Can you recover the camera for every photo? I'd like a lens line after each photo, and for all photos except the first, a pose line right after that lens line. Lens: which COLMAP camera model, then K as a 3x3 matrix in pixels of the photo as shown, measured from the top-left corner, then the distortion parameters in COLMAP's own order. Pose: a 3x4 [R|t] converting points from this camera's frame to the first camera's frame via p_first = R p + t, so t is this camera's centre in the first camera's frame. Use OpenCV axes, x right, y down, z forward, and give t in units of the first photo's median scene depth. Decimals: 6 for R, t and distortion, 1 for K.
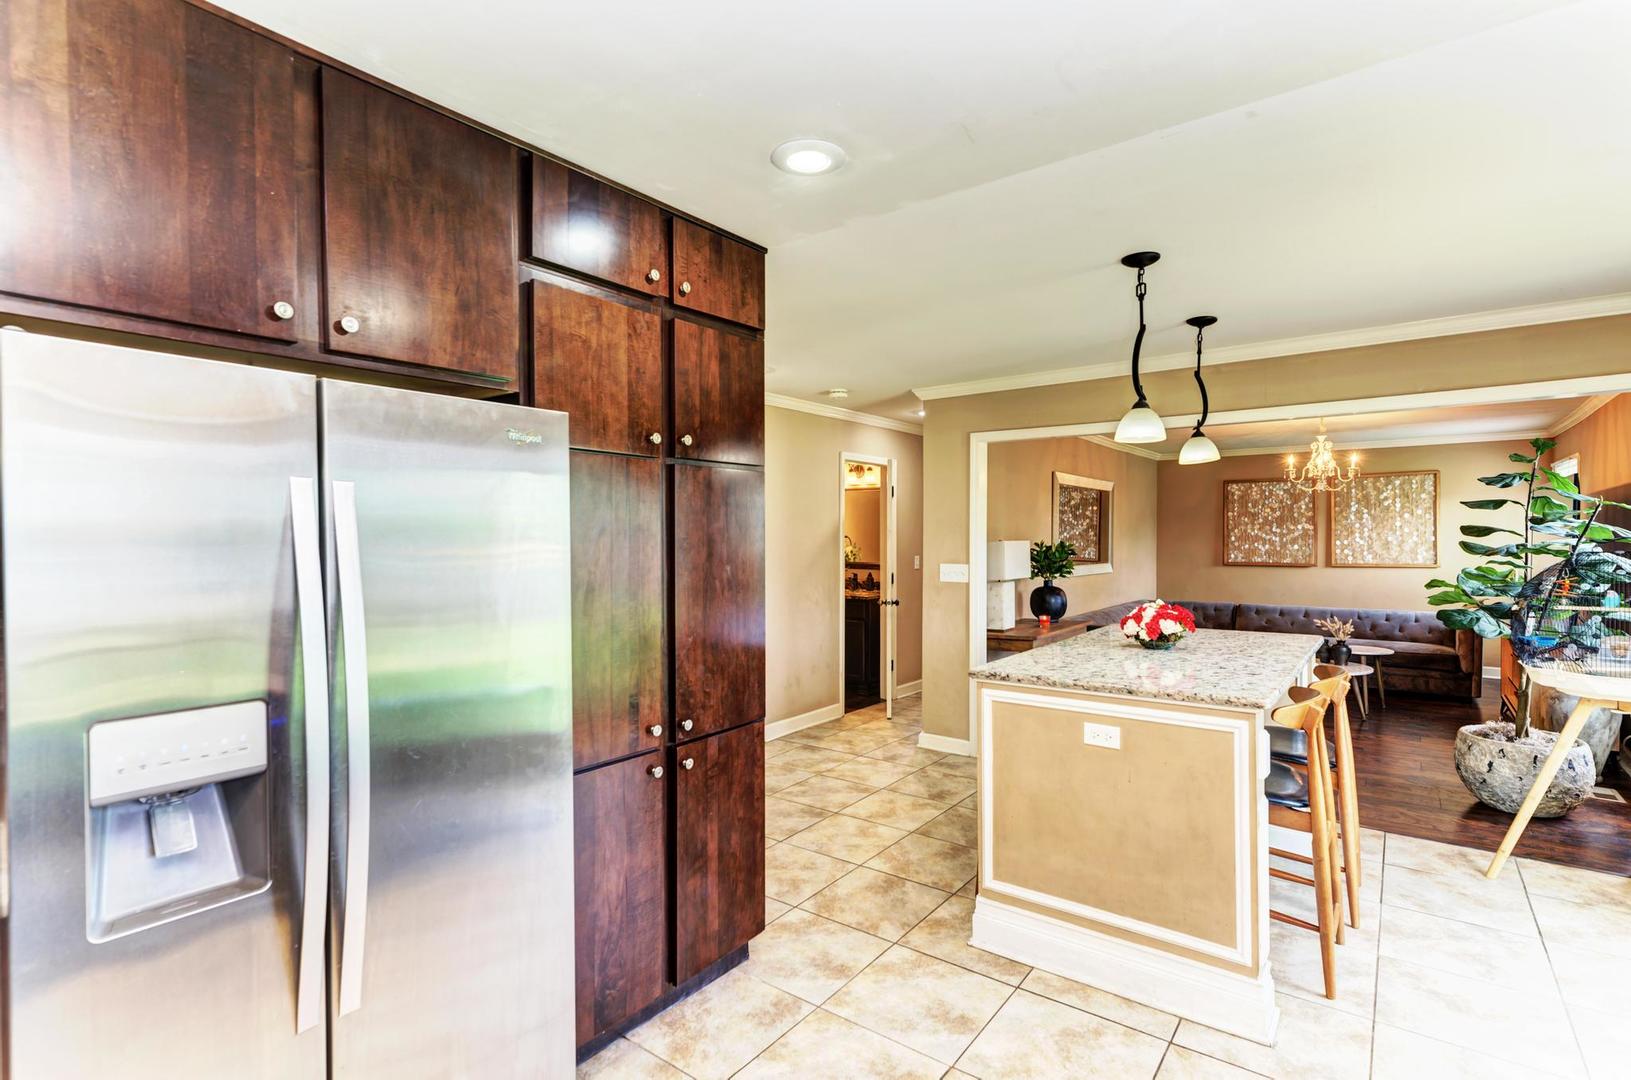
lens RADIAL K [[758.6, 0, 823.4], [0, 758.6, 545.6], [0, 0, 1]] dist [0.012140, -0.001591]
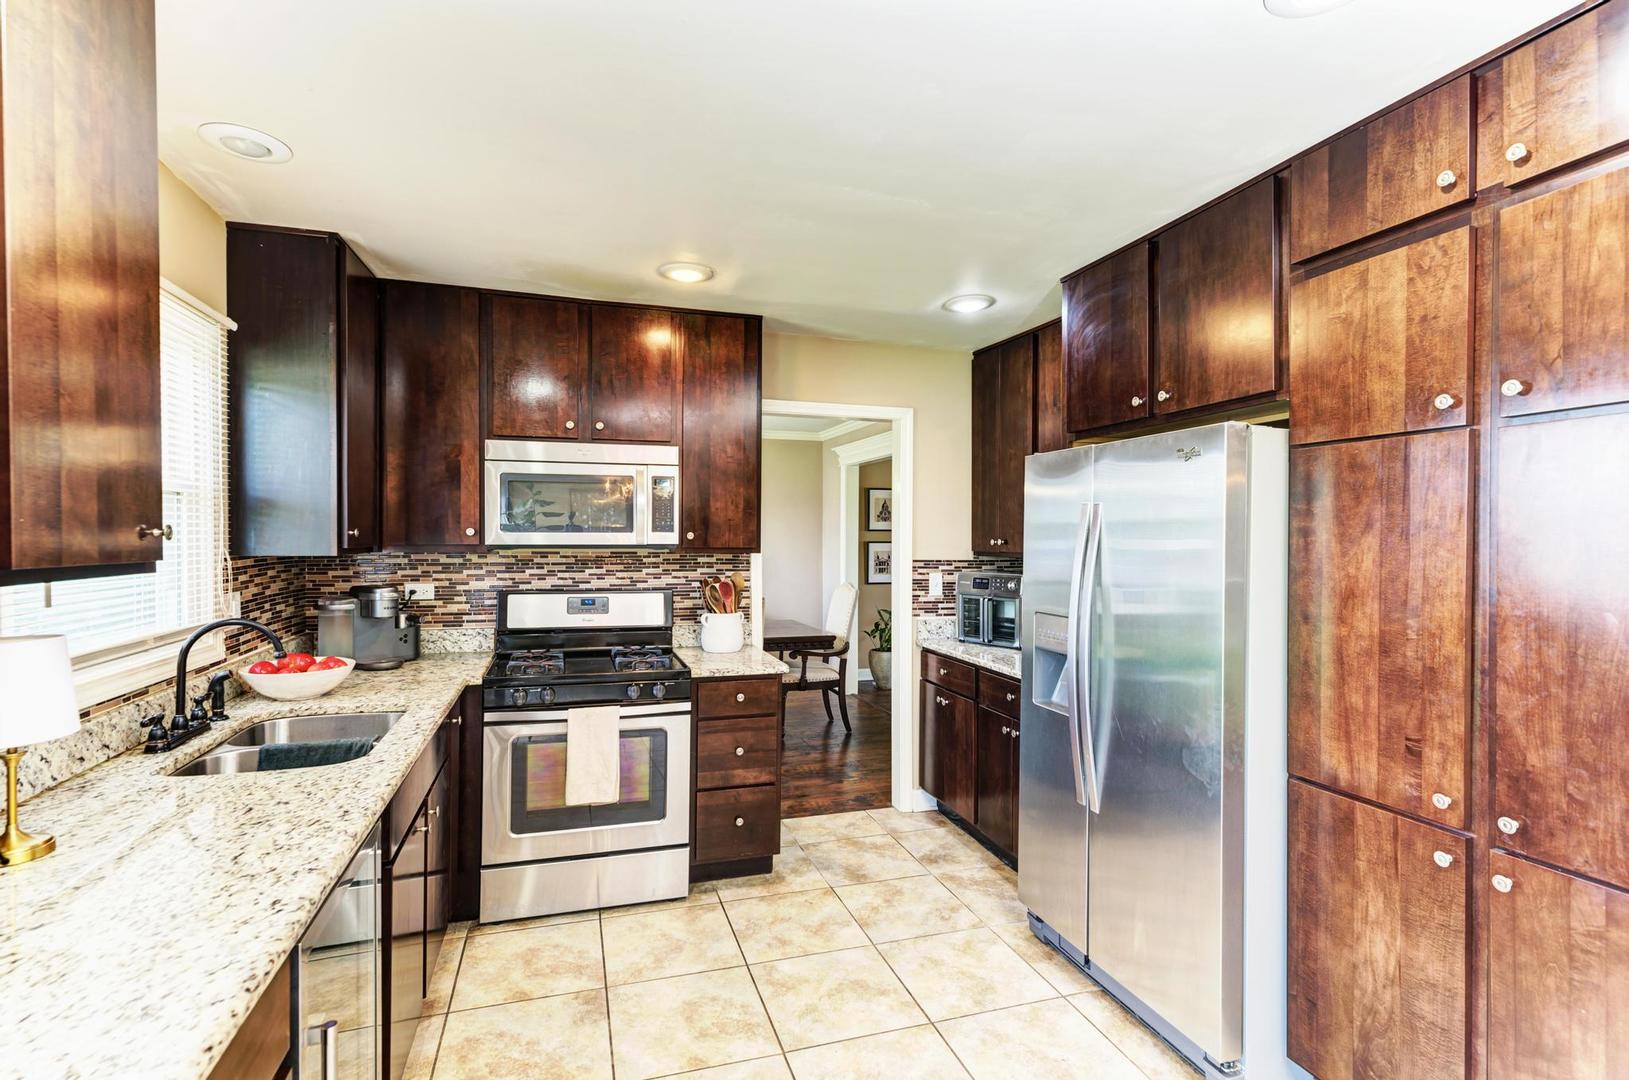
lens RADIAL K [[757.7, 0, 807.3], [0, 757.7, 543.2], [0, 0, 1]] dist [0.012140, -0.001591]
pose [[-0.577846, 0.011870, -0.816060, 1.151235], [-0.009610, 0.999726, 0.021346, -0.023062], [0.816089, 0.020176, -0.577573, 1.451511]]
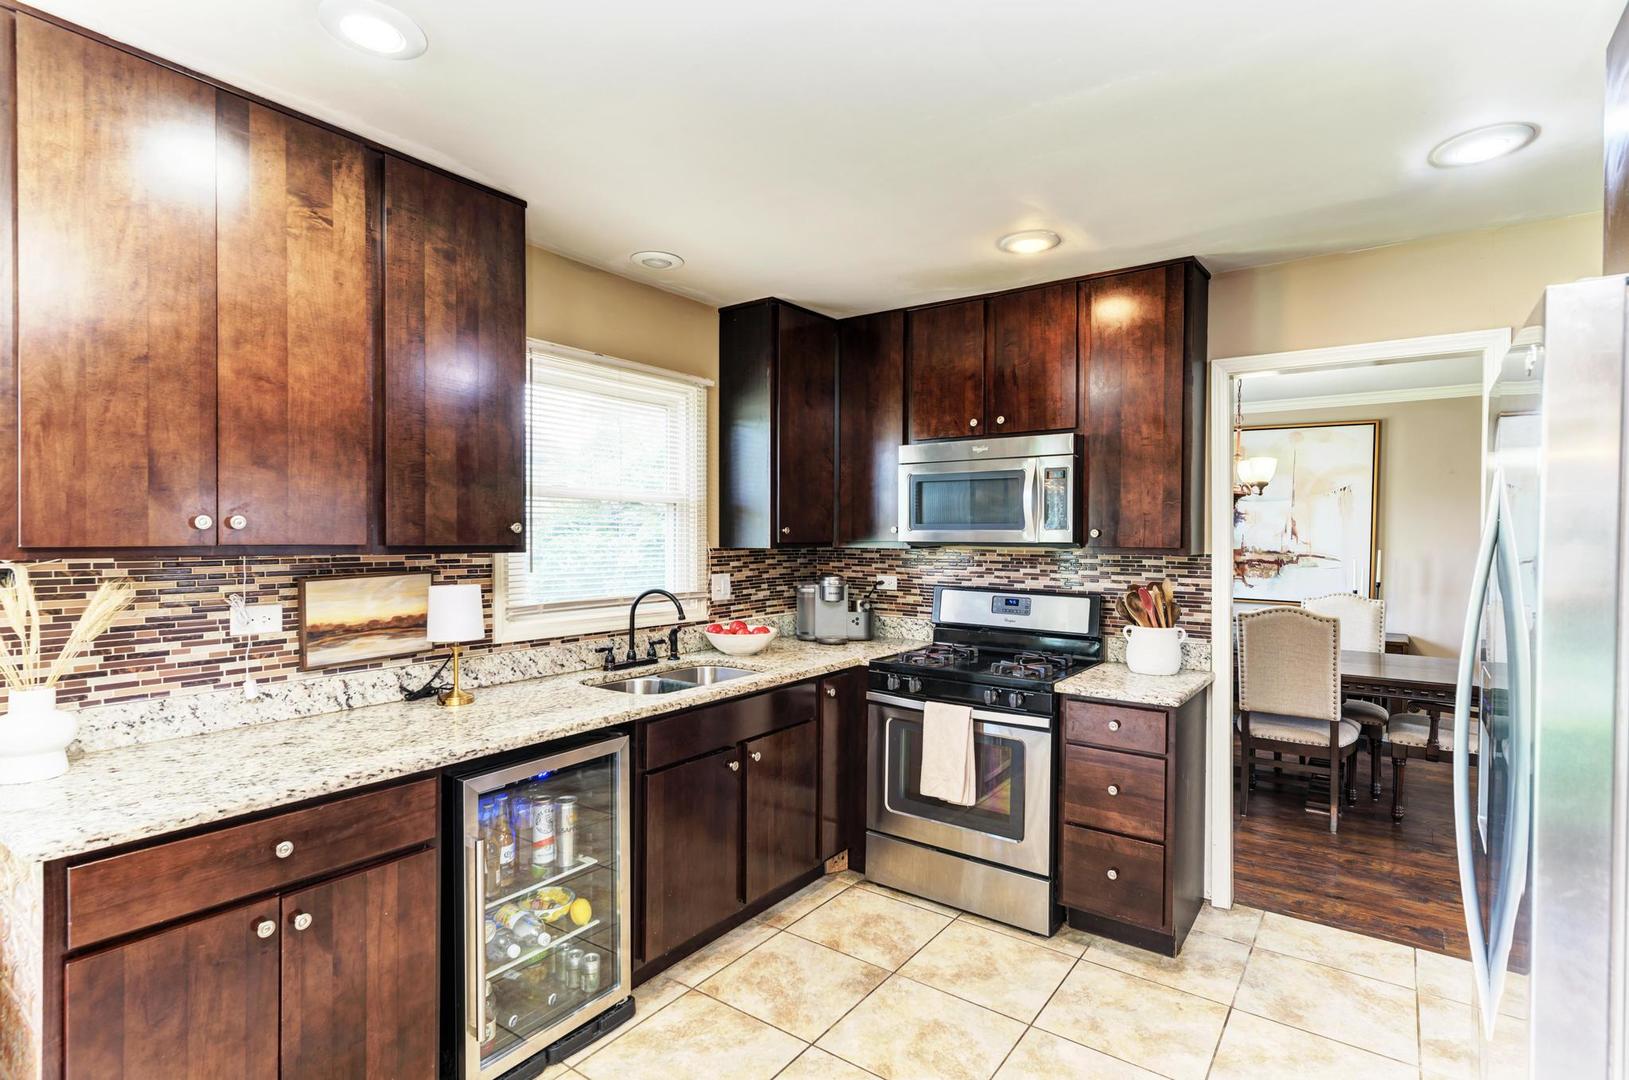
lens RADIAL K [[804.2, 0, 831.8], [0, 804.2, 544.3], [0, 0, 1]] dist [0.014718, -0.000403]
pose [[-0.999223, 0.000890, -0.039399, 0.226261], [-0.000009, 0.999740, 0.022806, -0.012290], [0.039409, 0.022789, -0.998963, 1.953087]]
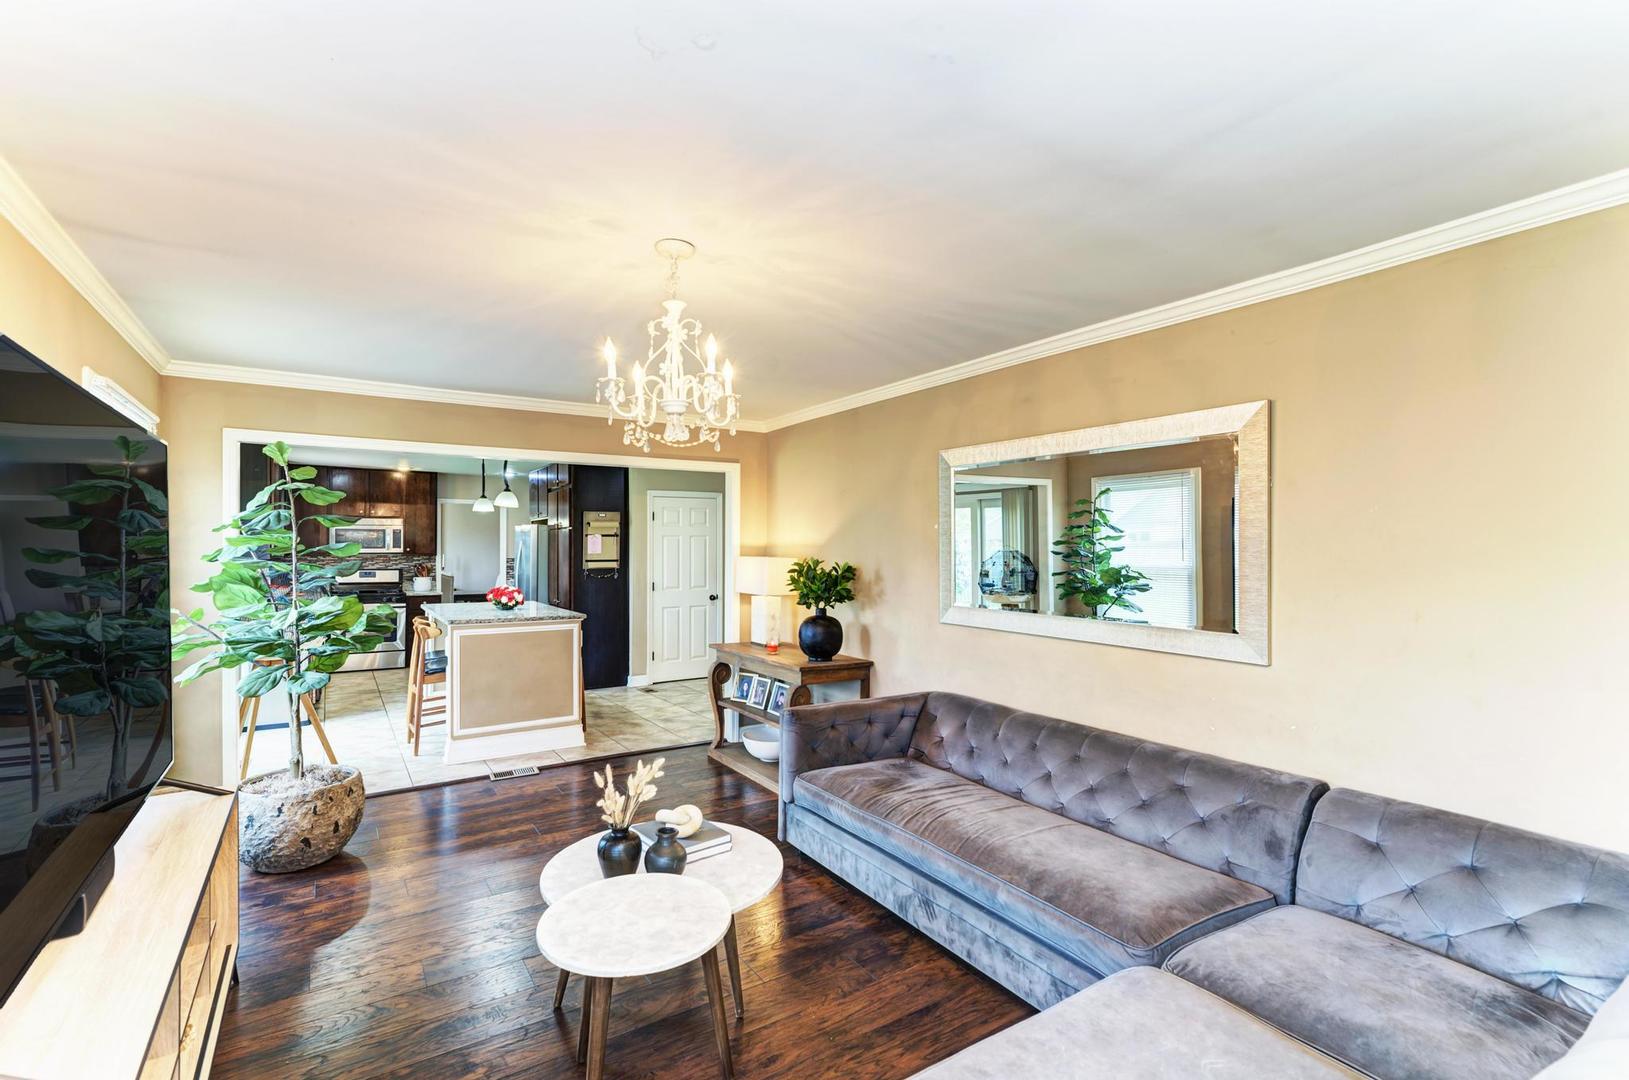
lens RADIAL K [[757.7, 0, 823.2], [0, 757.7, 547.0], [0, 0, 1]] dist [0.012140, -0.001591]
pose [[-0.330924, 0.003979, -0.943649, 4.651322], [-0.011304, 0.999903, 0.008180, -0.112526], [0.943590, 0.013374, -0.330846, 5.576521]]
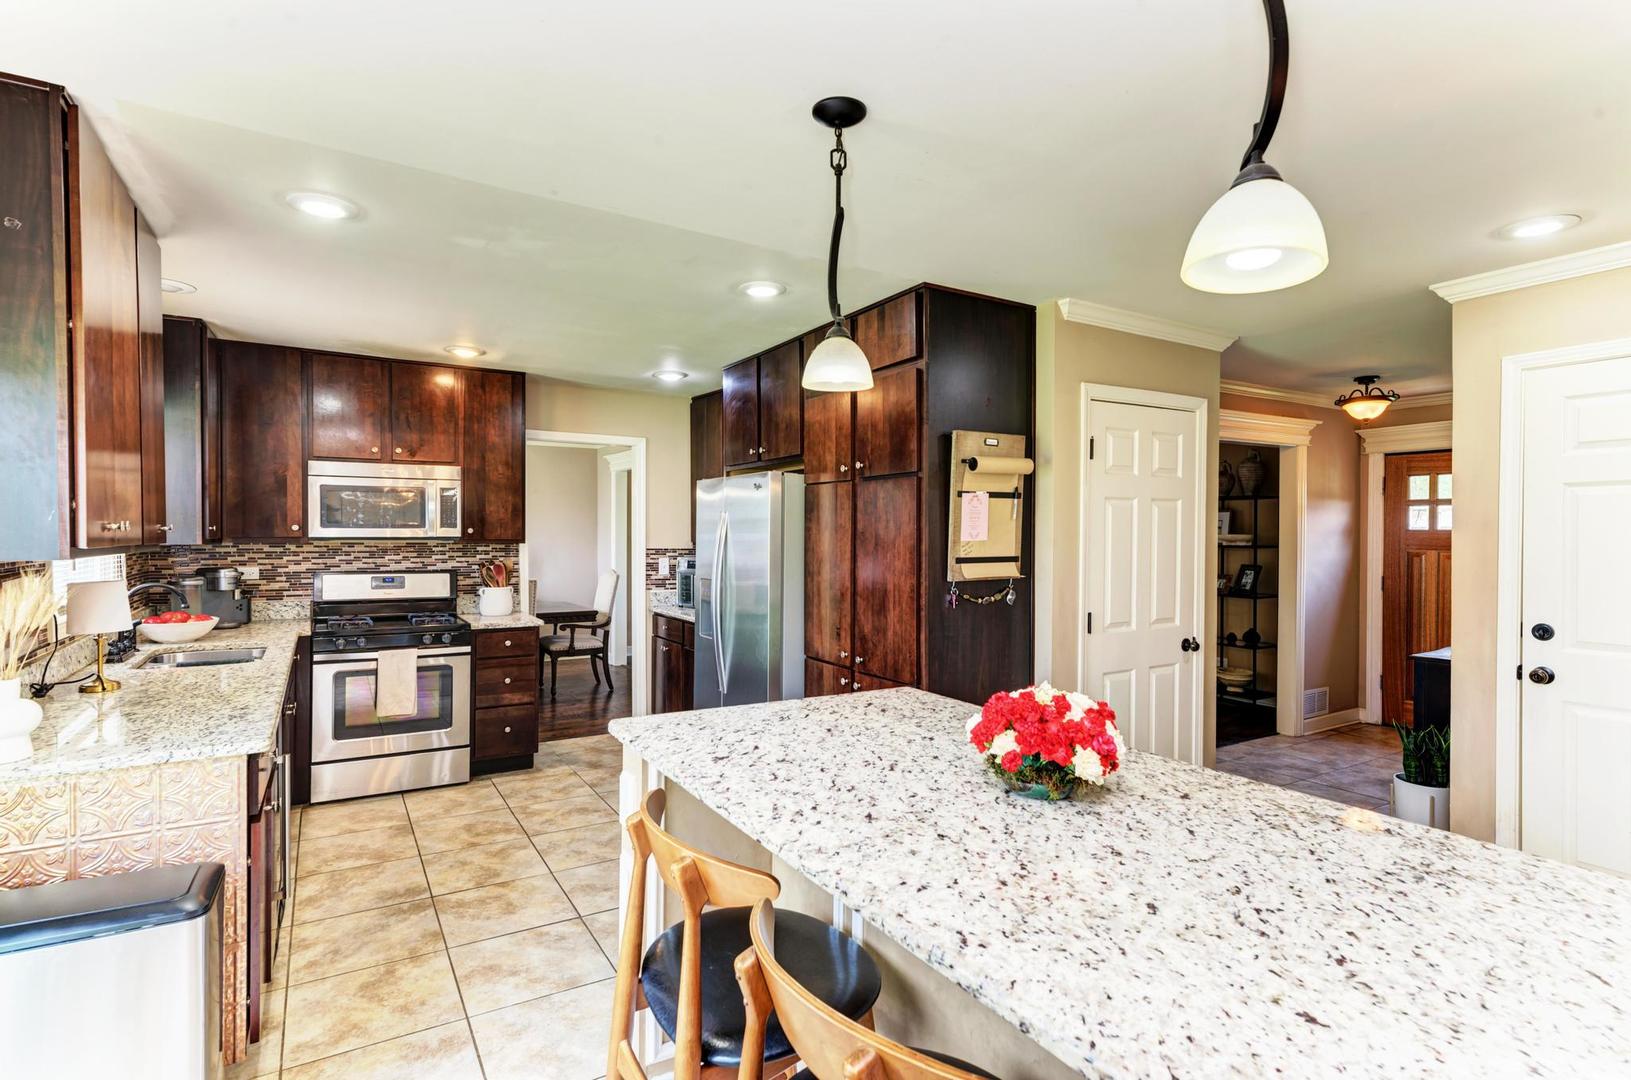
lens RADIAL K [[782.1, 0, 812.6], [0, 782.1, 543.2], [0, 0, 1]] dist [0.003189, 0.000645]
pose [[-0.359358, 0.017398, -0.933037, 2.061655], [-0.012995, 0.999636, 0.023645, -0.037758], [0.933109, 0.020622, -0.359001, 2.388107]]
